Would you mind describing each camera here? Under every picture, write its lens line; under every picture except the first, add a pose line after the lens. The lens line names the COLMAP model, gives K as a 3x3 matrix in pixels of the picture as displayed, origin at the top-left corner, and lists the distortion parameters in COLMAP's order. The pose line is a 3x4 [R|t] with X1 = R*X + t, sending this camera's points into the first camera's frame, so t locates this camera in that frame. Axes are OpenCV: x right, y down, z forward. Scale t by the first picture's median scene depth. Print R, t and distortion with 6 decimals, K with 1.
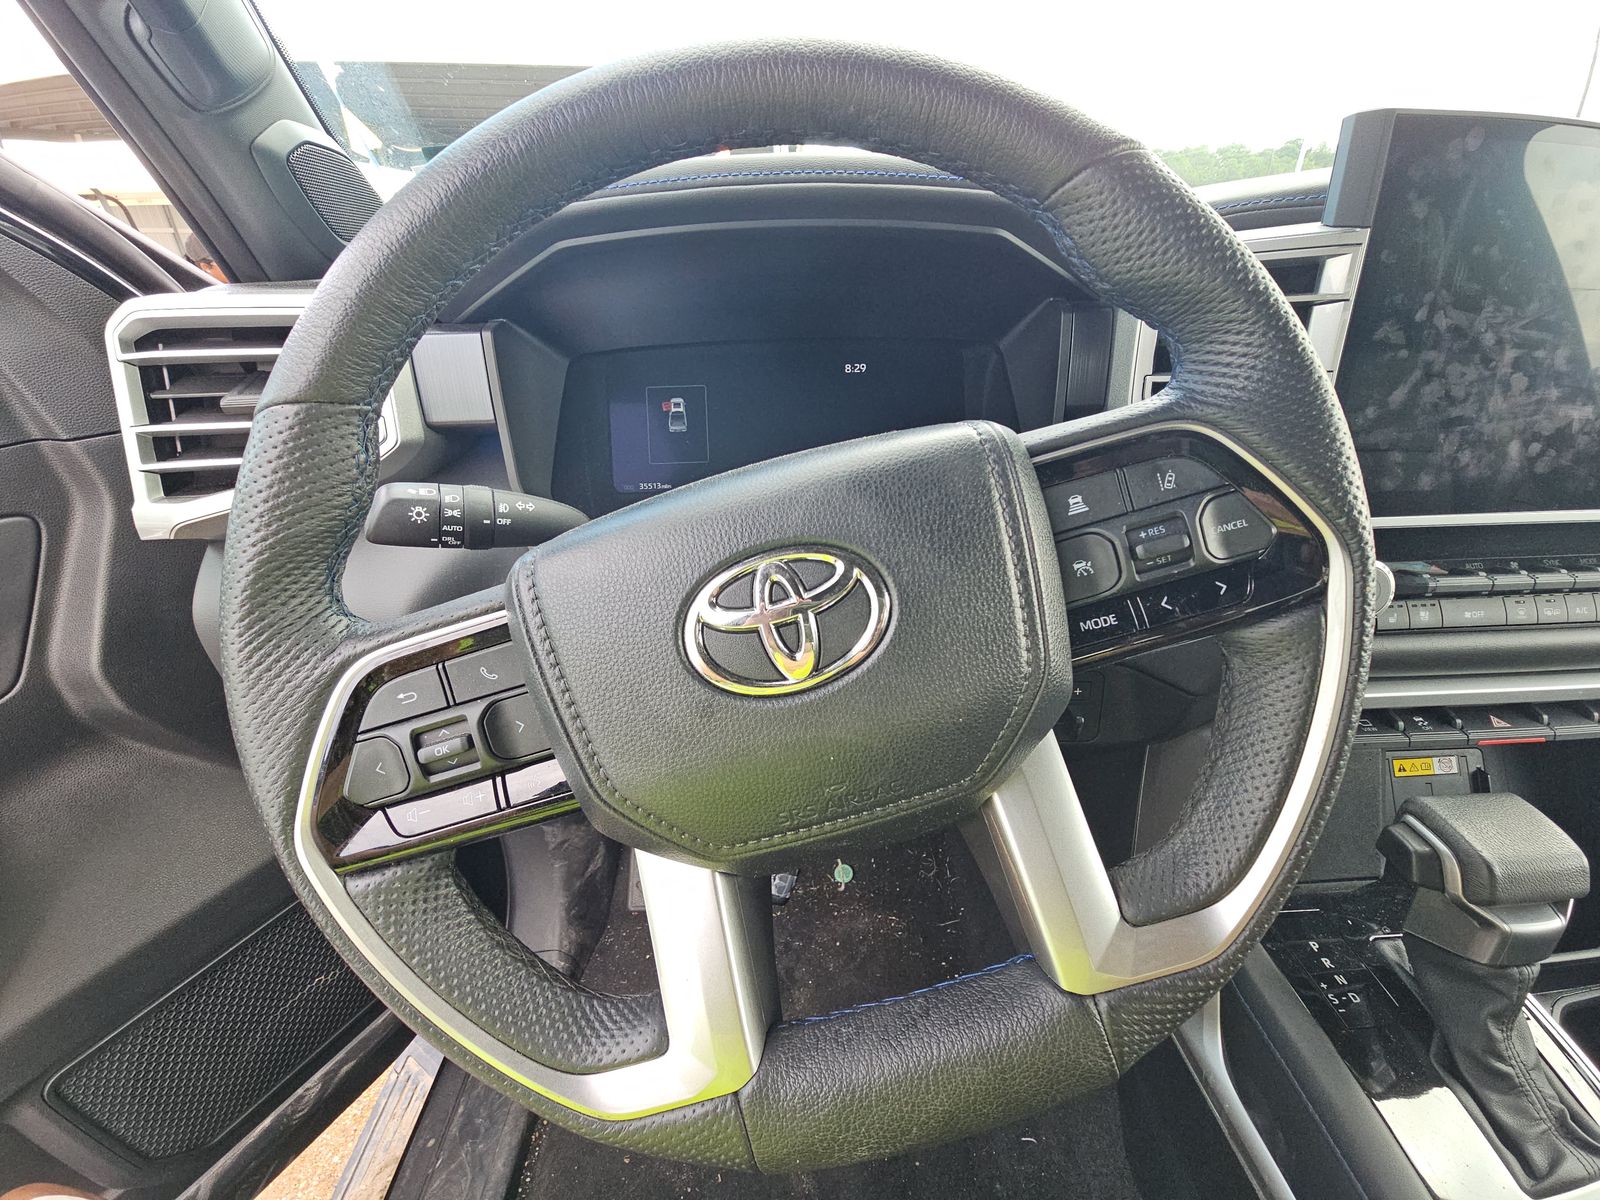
lens RADIAL K [[651.3, 0, 800.0], [0, 651.3, 600.0], [0, 0, 1]] dist [0.014563, -0.011250]
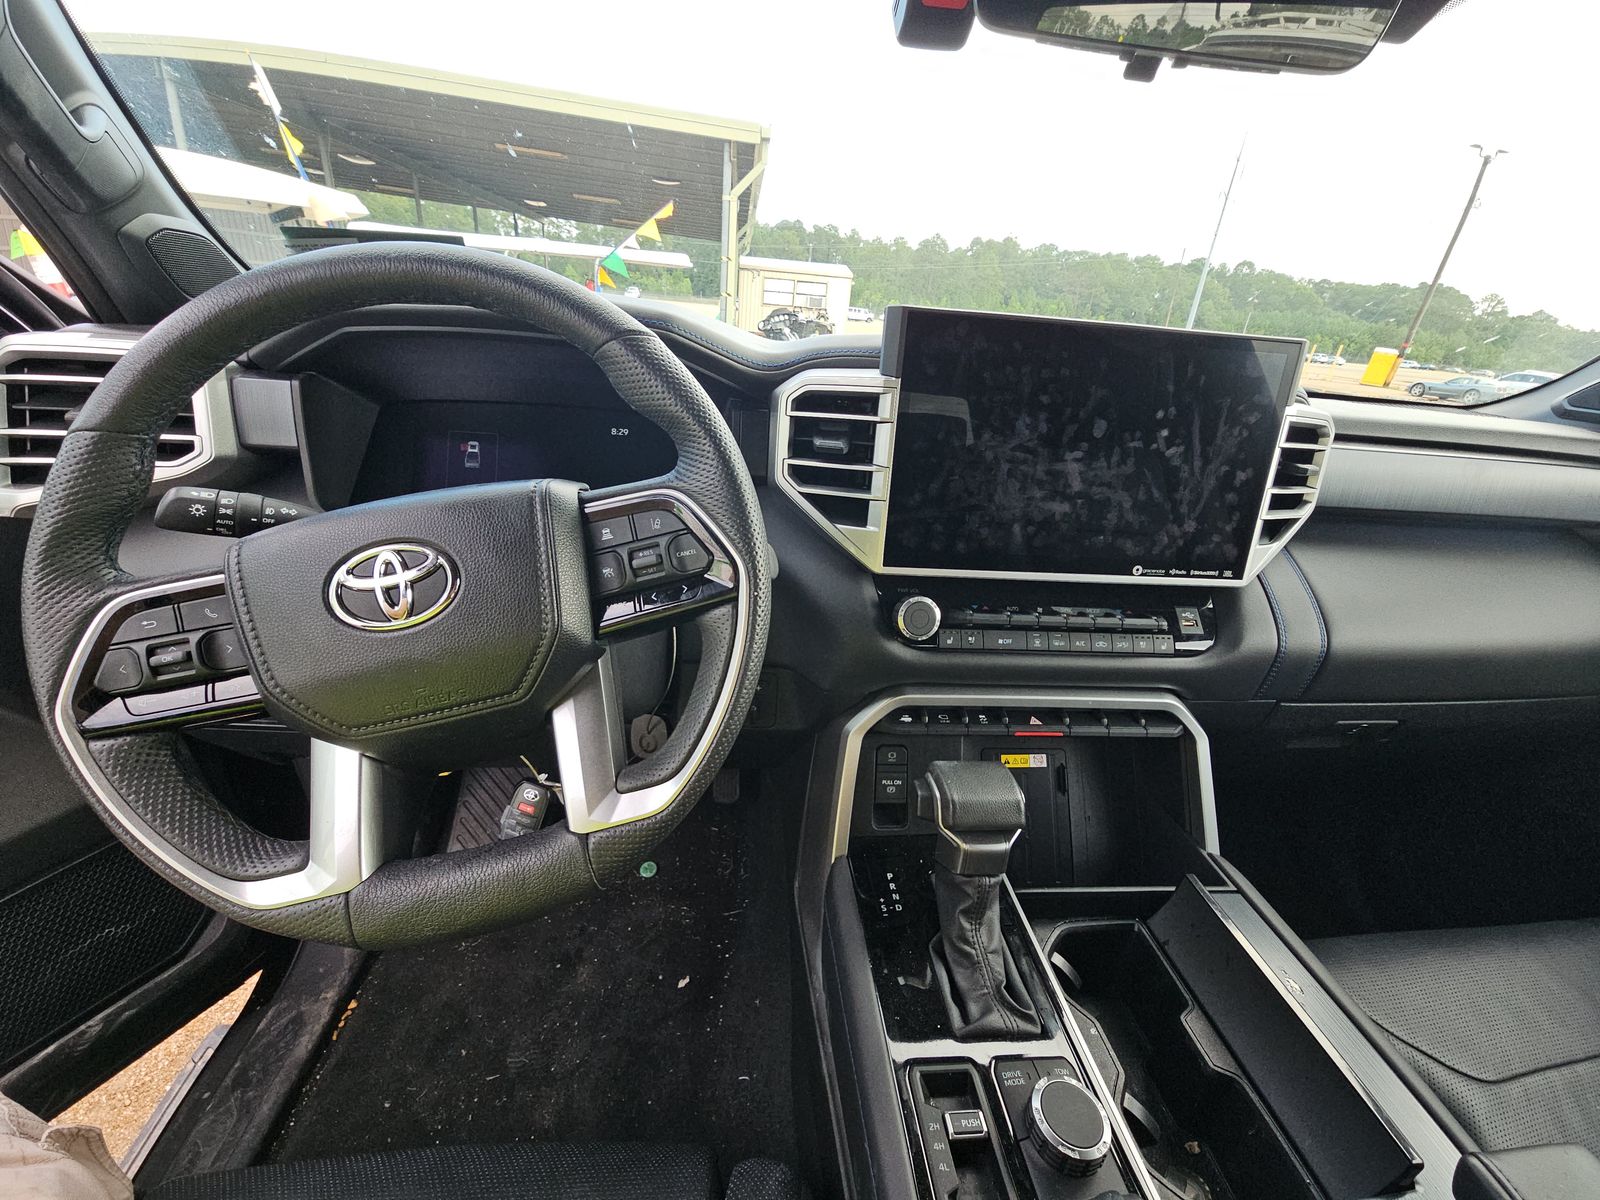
lens RADIAL K [[652.3, 0, 800.0], [0, 652.3, 600.0], [0, 0, 1]] dist [0.026287, -0.016205]
pose [[0.993049, 0.067872, 0.096157, 0.577839], [-0.060997, 0.995486, -0.072718, 0.085171], [-0.100659, 0.066347, 0.992706, -0.521927]]
